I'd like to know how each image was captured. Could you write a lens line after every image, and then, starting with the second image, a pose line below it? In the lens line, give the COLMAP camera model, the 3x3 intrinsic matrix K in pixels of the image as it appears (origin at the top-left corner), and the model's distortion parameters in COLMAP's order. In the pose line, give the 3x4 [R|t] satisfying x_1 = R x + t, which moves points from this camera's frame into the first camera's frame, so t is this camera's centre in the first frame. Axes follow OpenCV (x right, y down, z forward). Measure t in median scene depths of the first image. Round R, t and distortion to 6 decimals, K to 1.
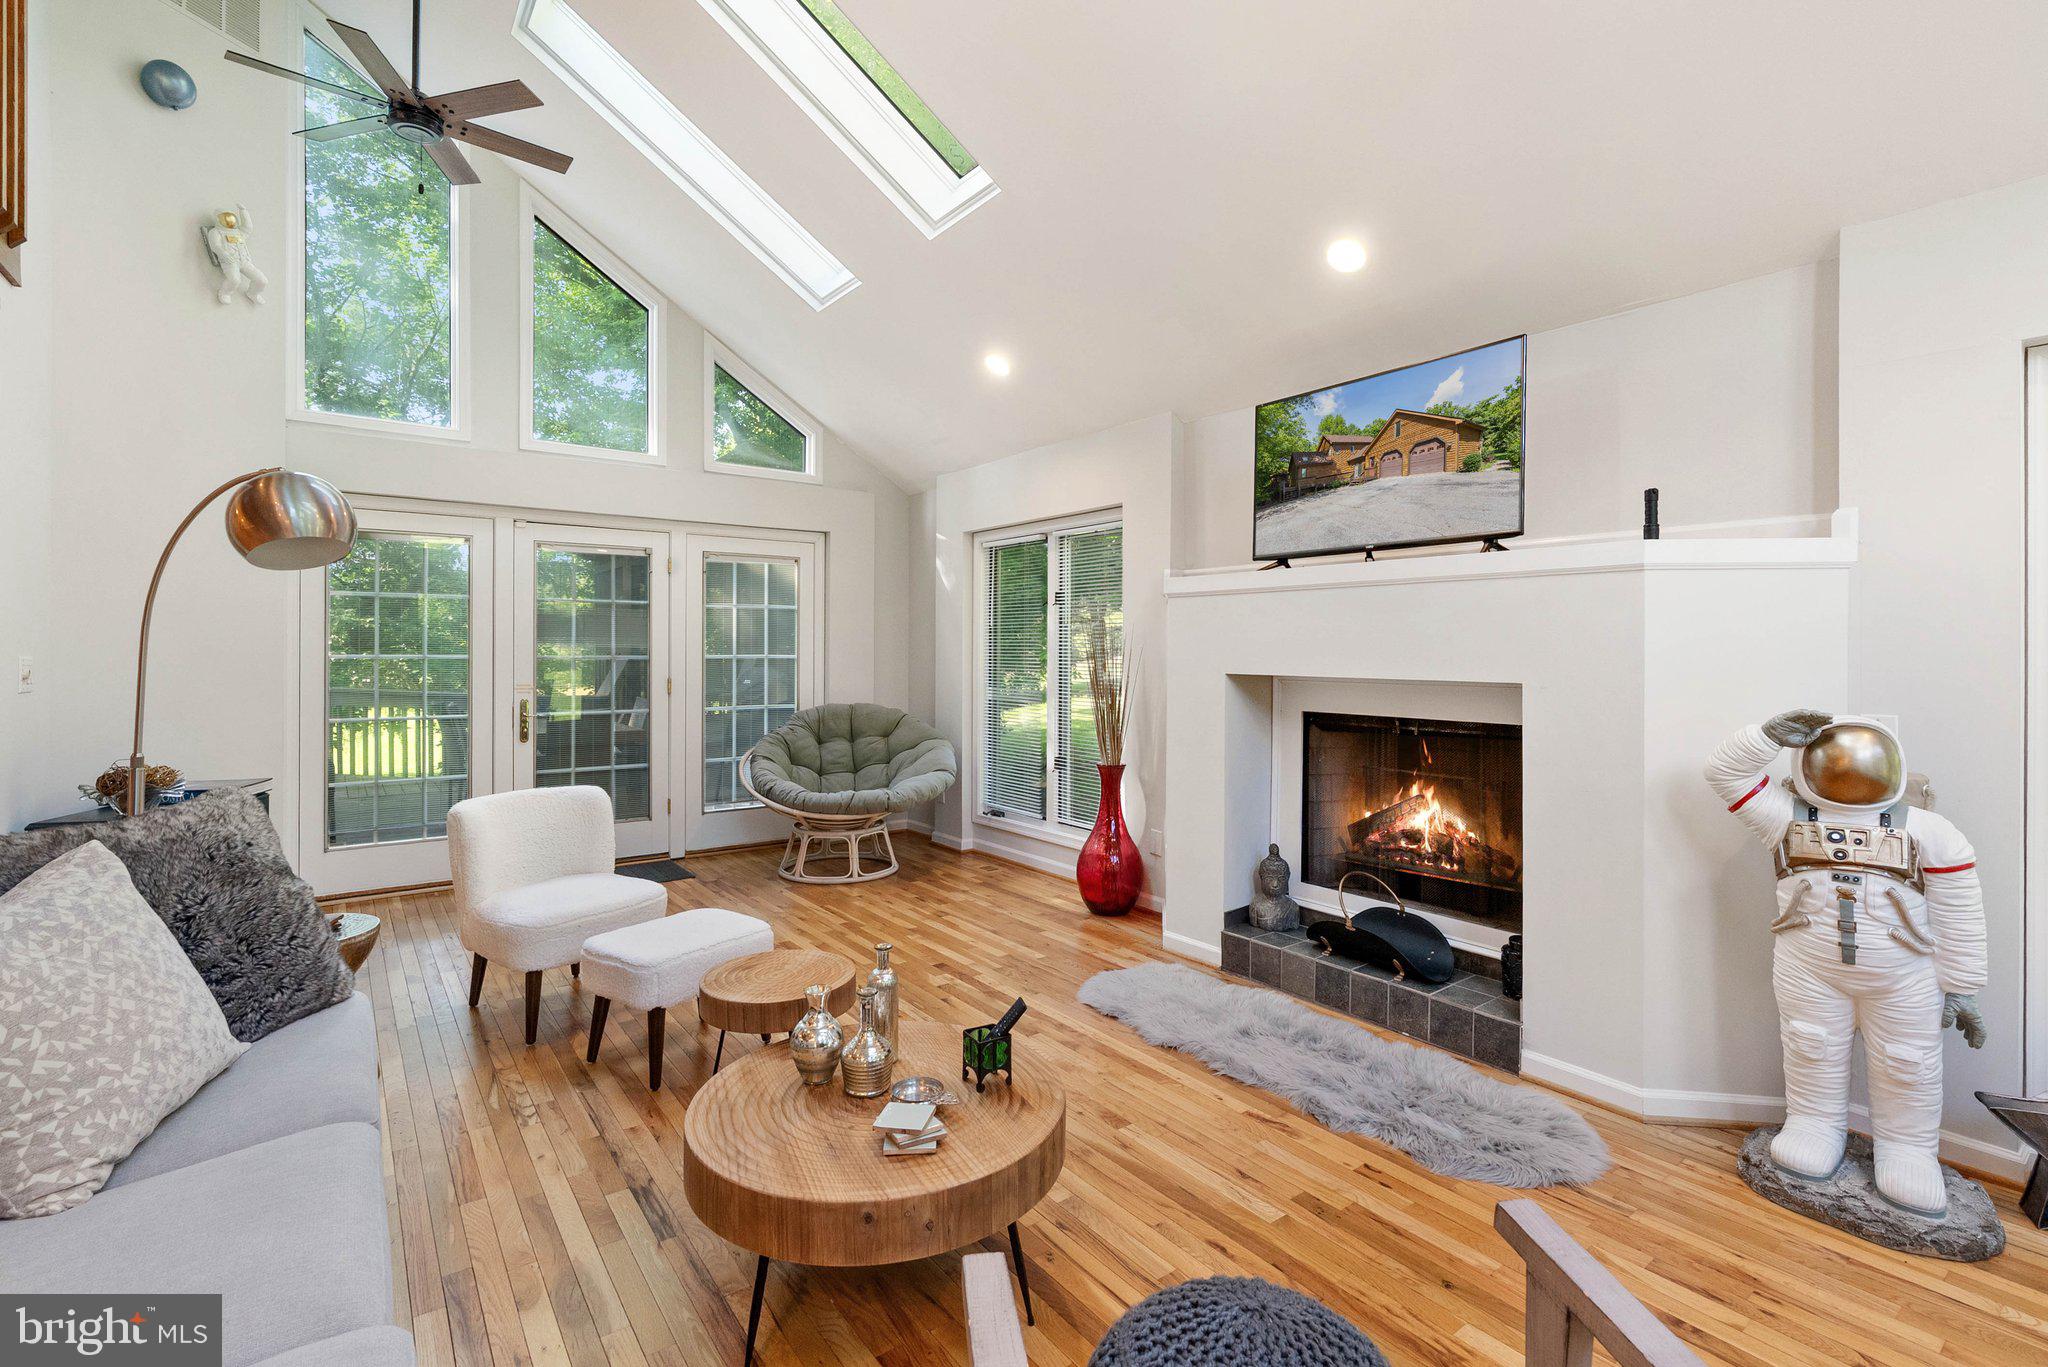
lens RADIAL K [[936.1, 0, 1031.4], [0, 936.1, 659.1], [0, 0, 1]] dist [-0.020309, 0.008938]
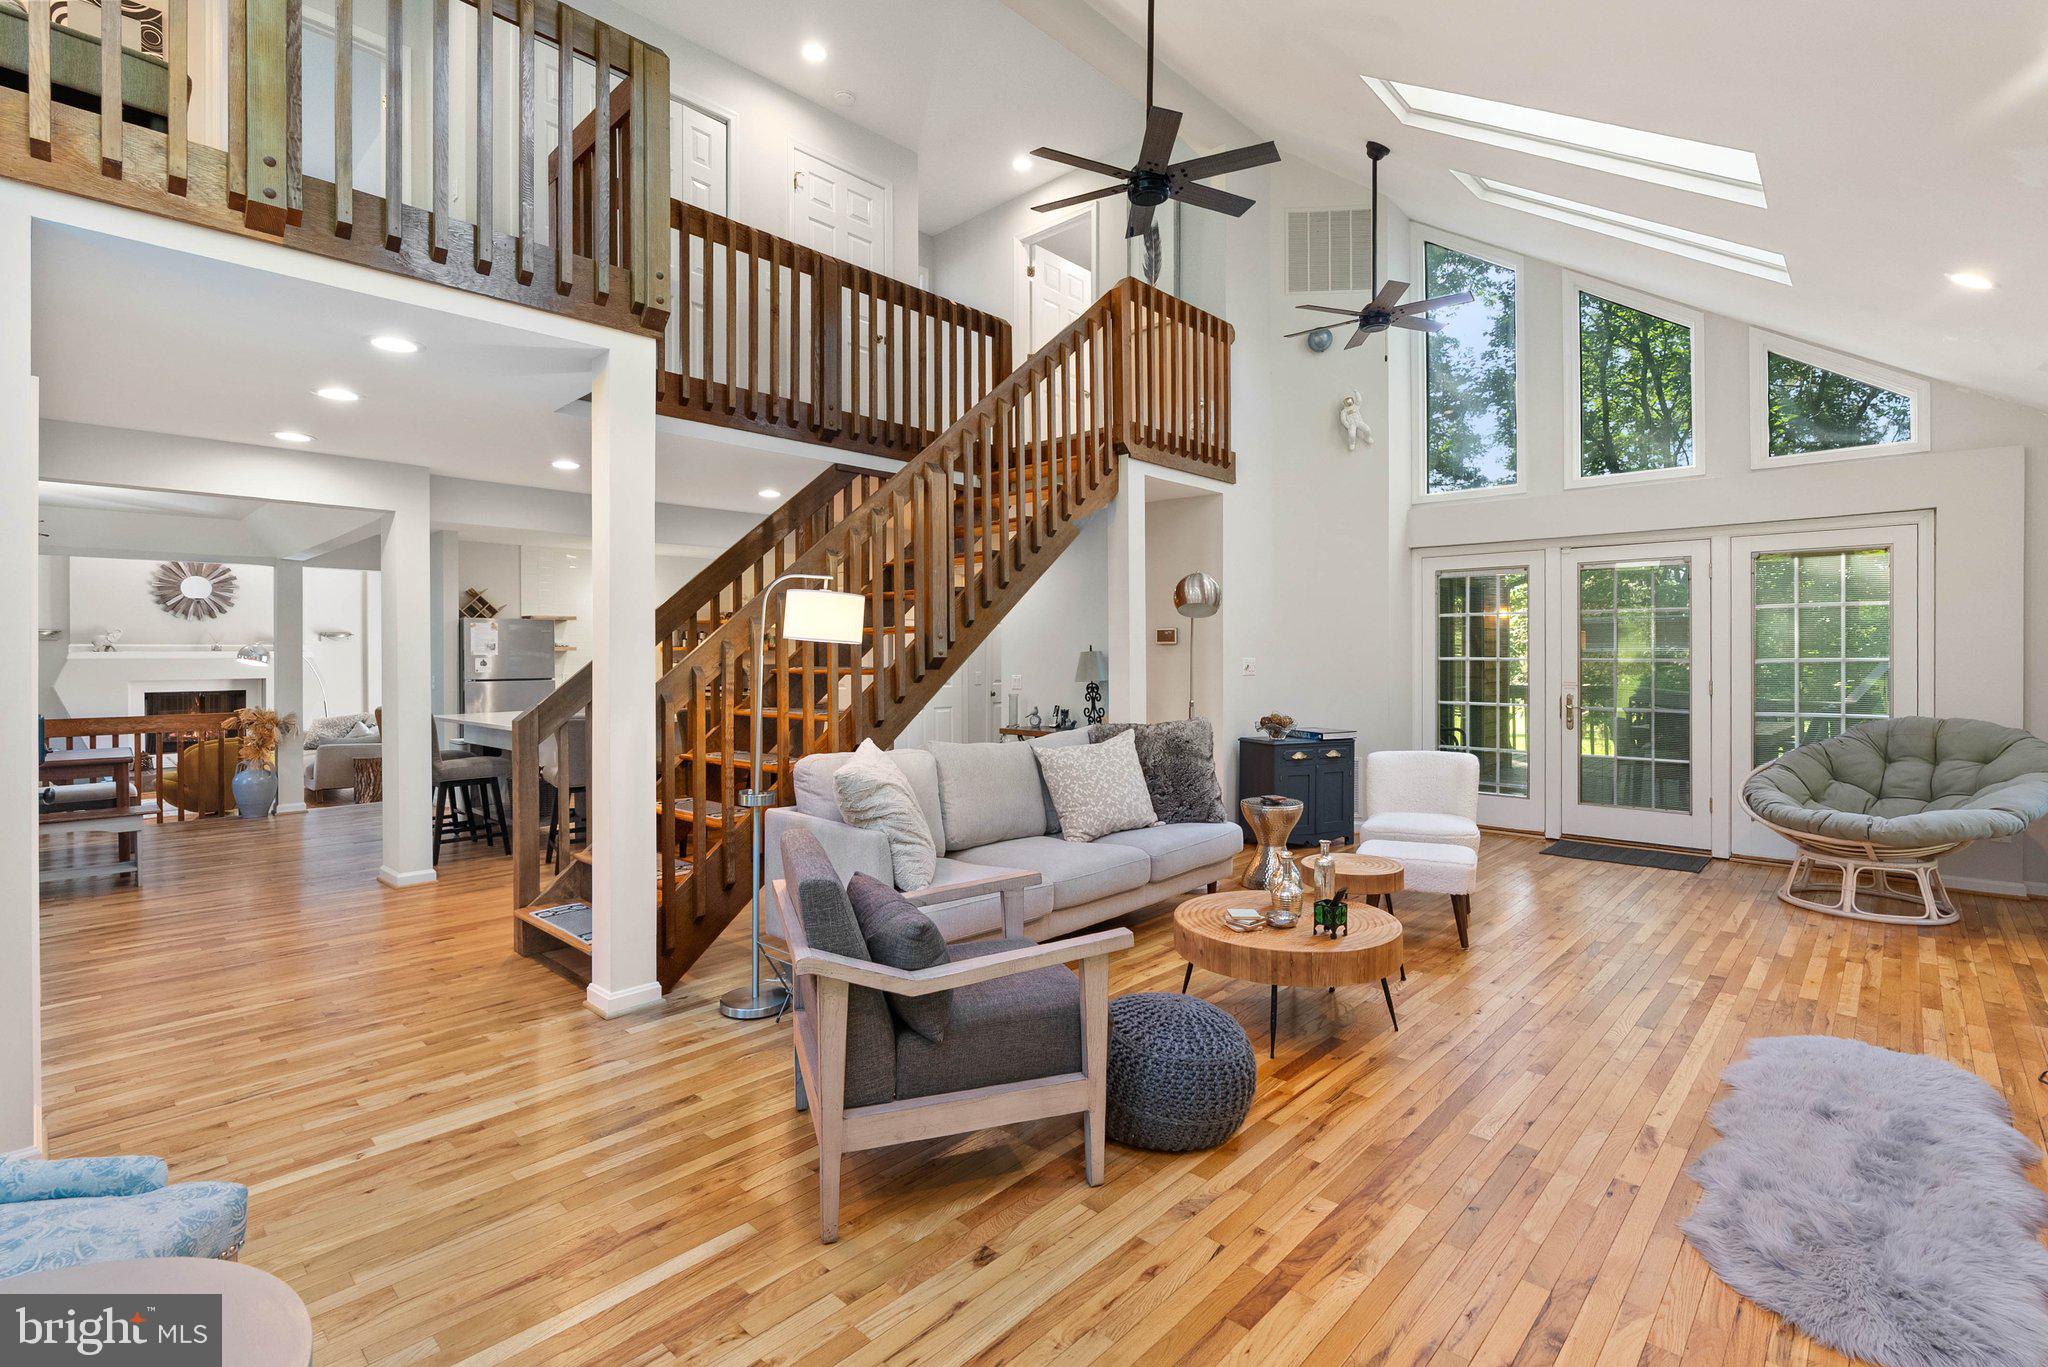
lens RADIAL K [[936.1, 0, 1031.4], [0, 936.1, 659.1], [0, 0, 1]] dist [-0.020309, 0.008938]
pose [[0.171405, -0.000064, -0.985201, 0.875540], [-0.003742, 0.999993, -0.000716, 0.000497], [0.985193, 0.003809, 0.171404, 0.157998]]
